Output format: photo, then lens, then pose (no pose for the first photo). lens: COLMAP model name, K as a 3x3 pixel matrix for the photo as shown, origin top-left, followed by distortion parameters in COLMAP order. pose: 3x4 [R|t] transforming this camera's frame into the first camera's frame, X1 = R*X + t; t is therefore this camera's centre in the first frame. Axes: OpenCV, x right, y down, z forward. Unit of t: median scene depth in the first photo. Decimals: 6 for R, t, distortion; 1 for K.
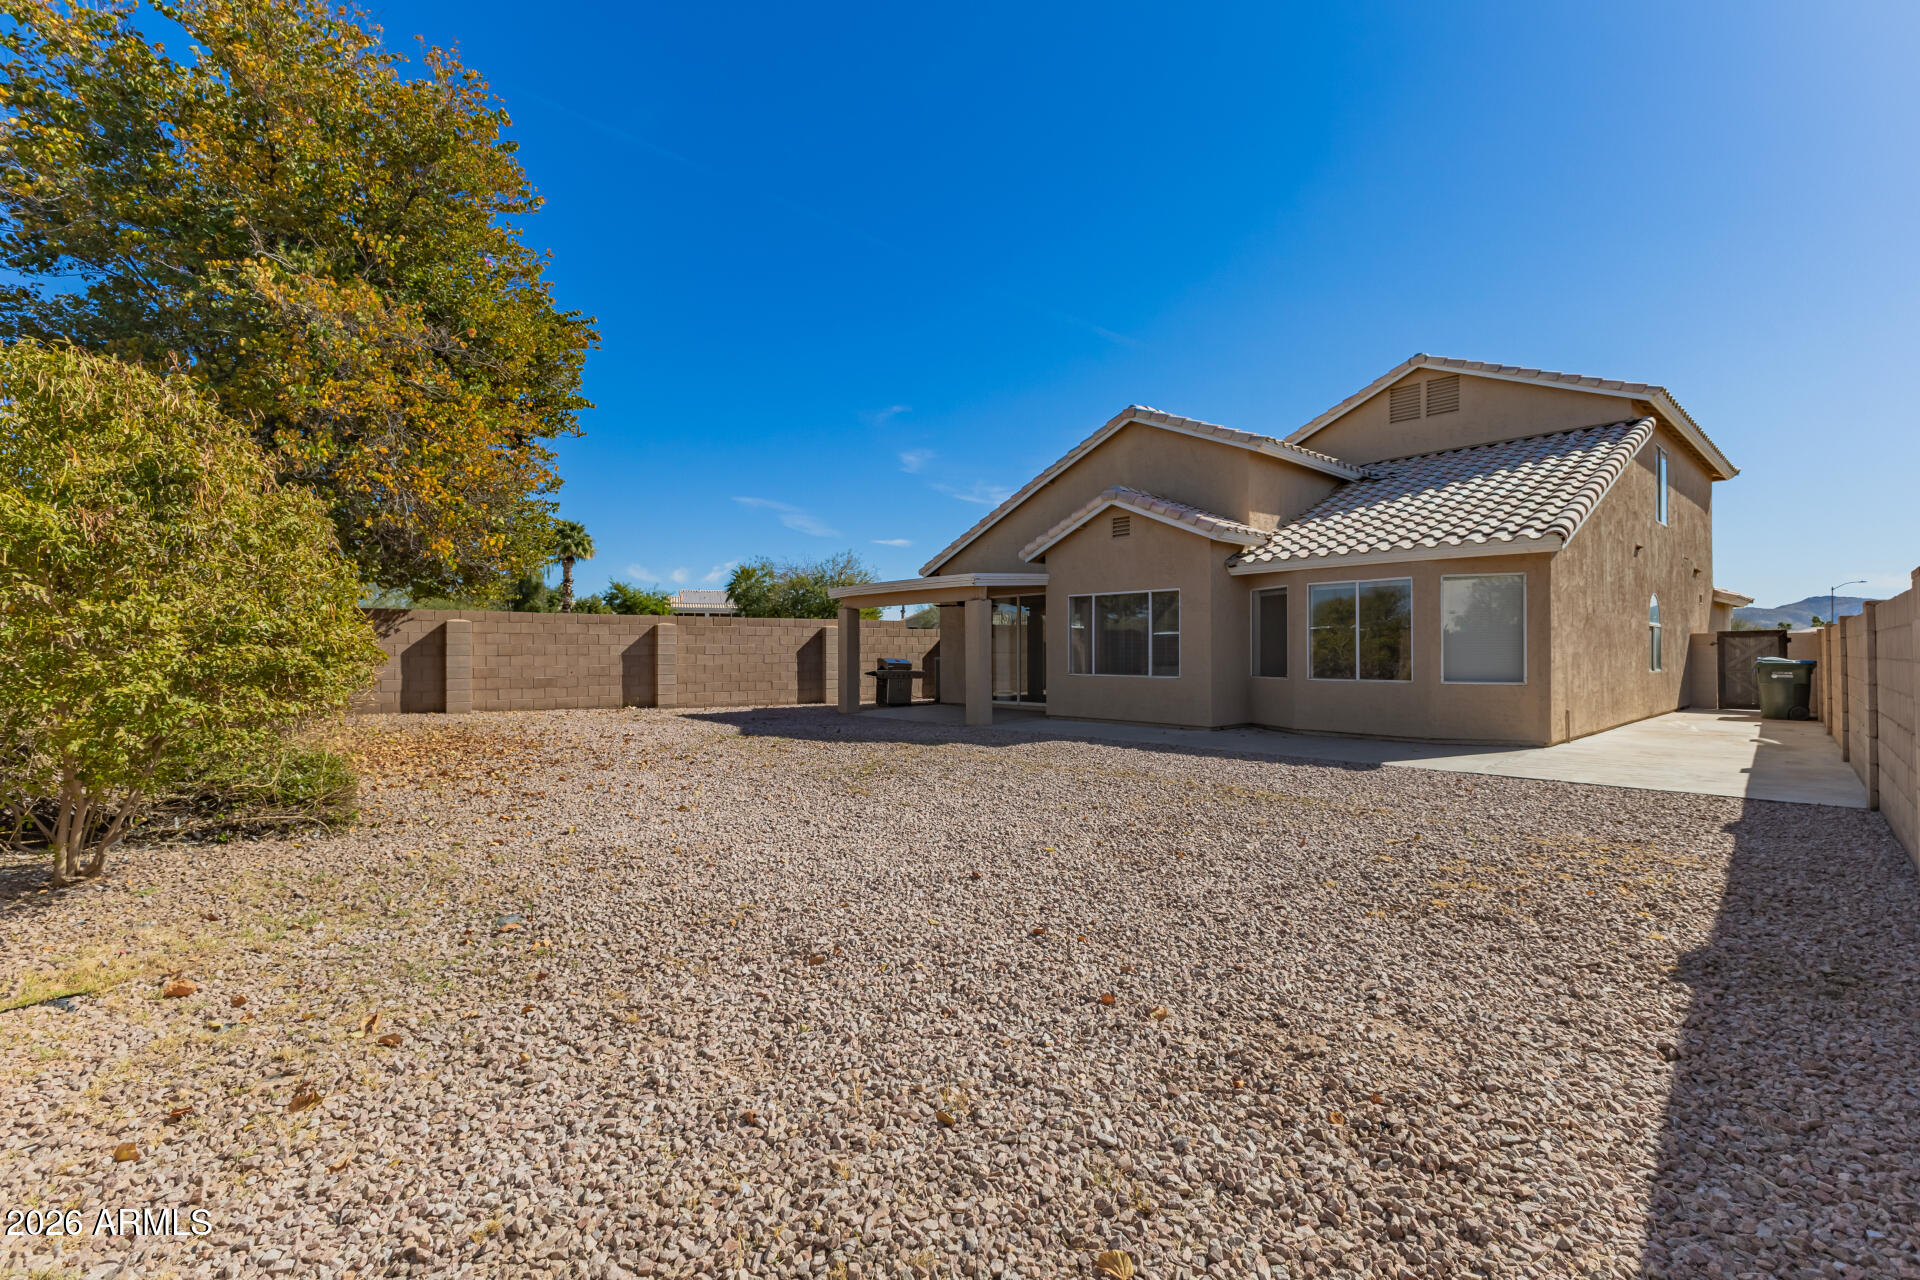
lens RADIAL K [[841.7, 0, 955.3], [0, 841.7, 651.5], [0, 0, 1]] dist [0.010999, -0.000726]
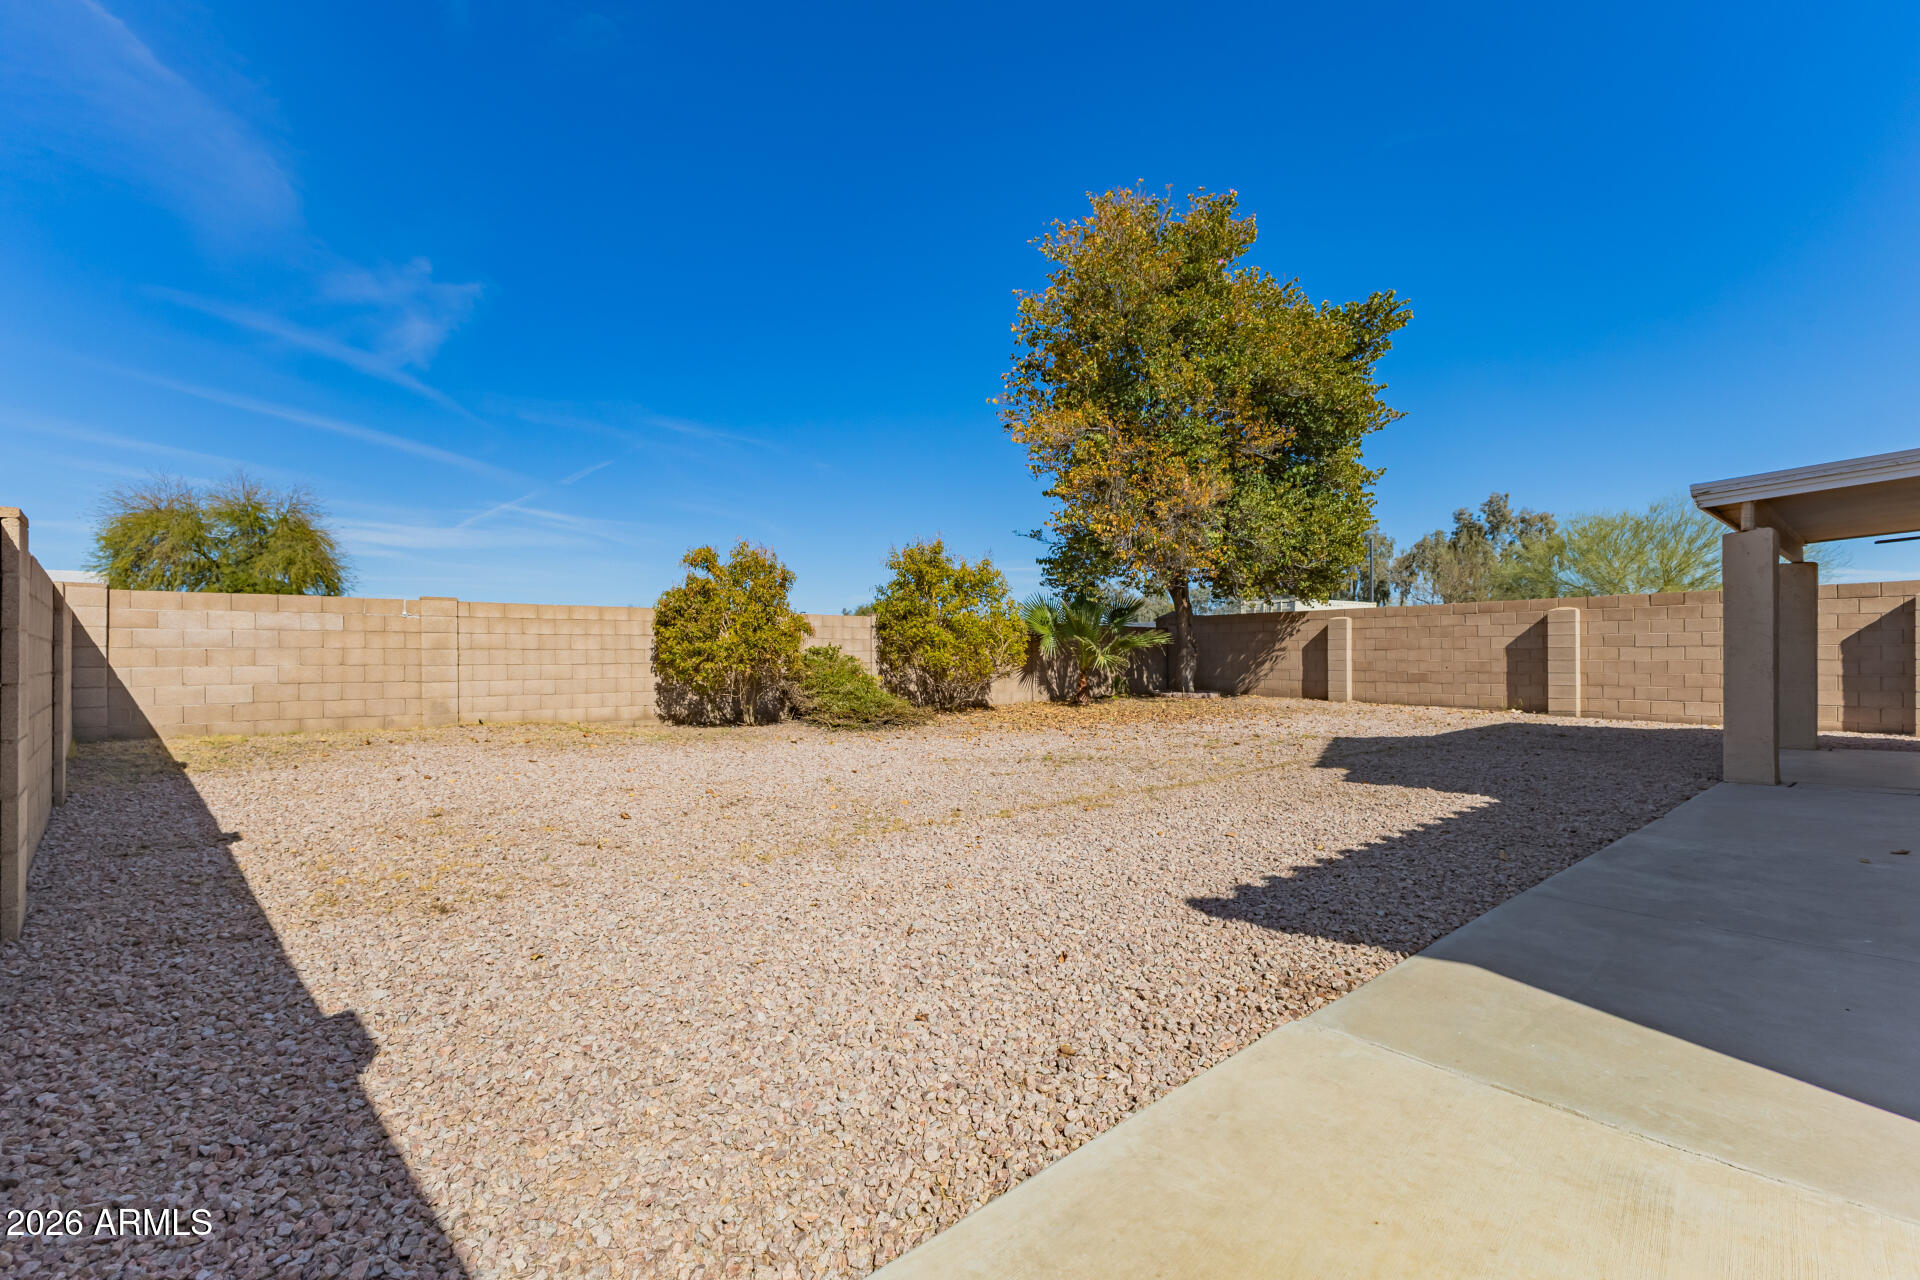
lens RADIAL K [[841.7, 0, 955.3], [0, 841.7, 651.5], [0, 0, 1]] dist [0.010999, -0.000726]
pose [[-0.031917, -0.001643, -0.999489, 0.482738], [0.010881, 0.999939, -0.001992, 0.002689], [0.999431, -0.010939, -0.031897, 0.467194]]
